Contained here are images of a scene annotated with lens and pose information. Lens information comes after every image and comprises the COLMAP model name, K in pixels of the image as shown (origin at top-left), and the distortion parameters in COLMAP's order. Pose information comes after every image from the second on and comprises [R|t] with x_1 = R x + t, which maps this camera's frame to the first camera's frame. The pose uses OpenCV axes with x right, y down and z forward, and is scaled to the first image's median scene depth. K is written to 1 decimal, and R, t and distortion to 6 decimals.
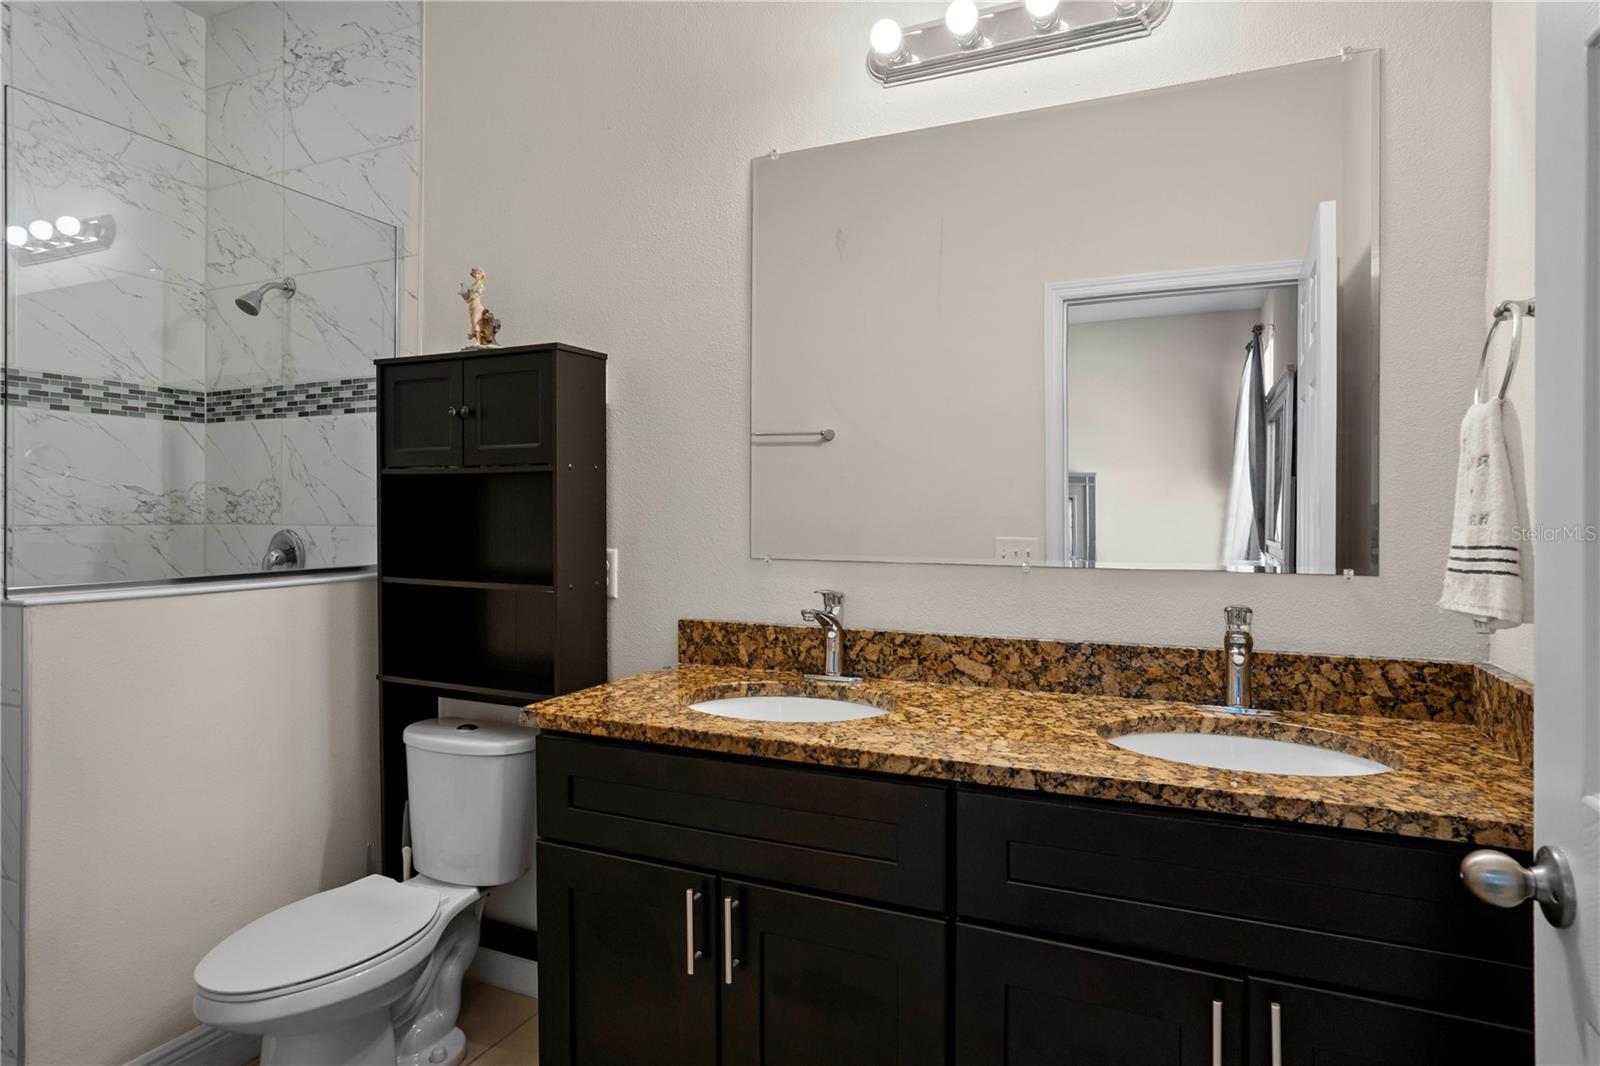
lens RADIAL K [[882.0, 0, 800.3], [0, 882.0, 527.1], [0, 0, 1]] dist [-0.034126, 0.000130]
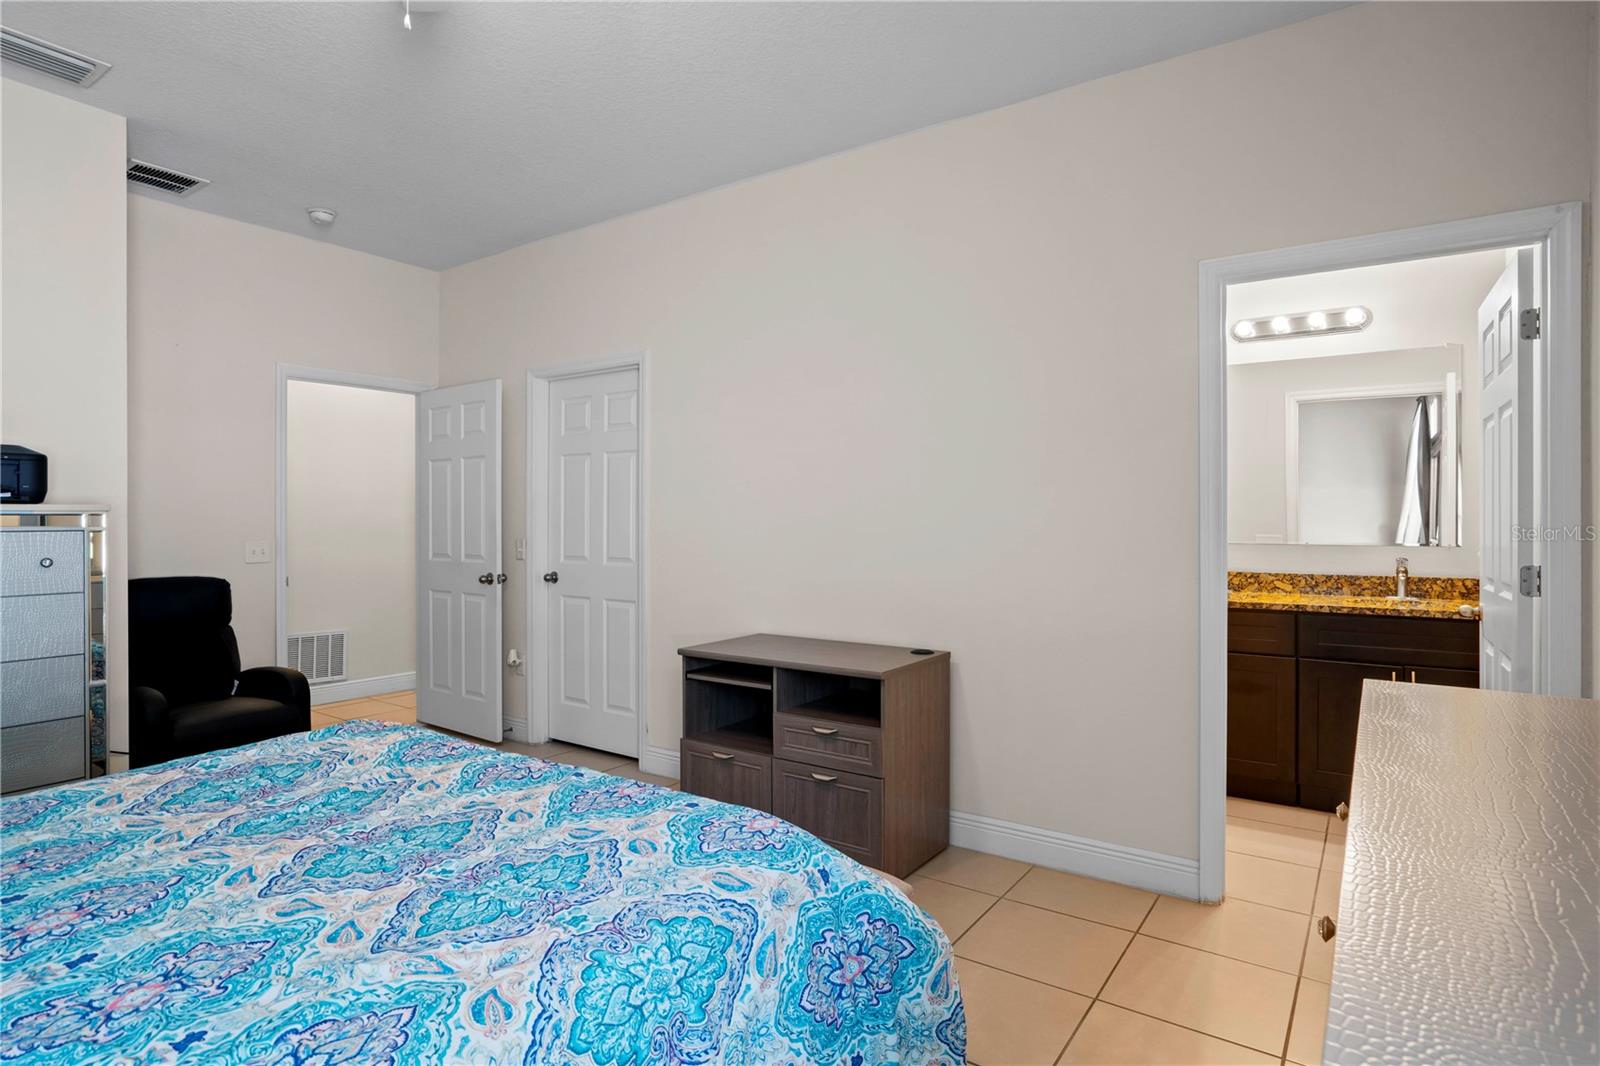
lens RADIAL K [[824.3, 0, 800.4], [0, 824.3, 533.4], [0, 0, 1]] dist [-0.032881, 0.009981]
pose [[0.982670, -0.000590, -0.185365, -0.819123], [0.001198, 0.999994, 0.003169, 0.004822], [0.185362, -0.003336, 0.982665, -1.723245]]
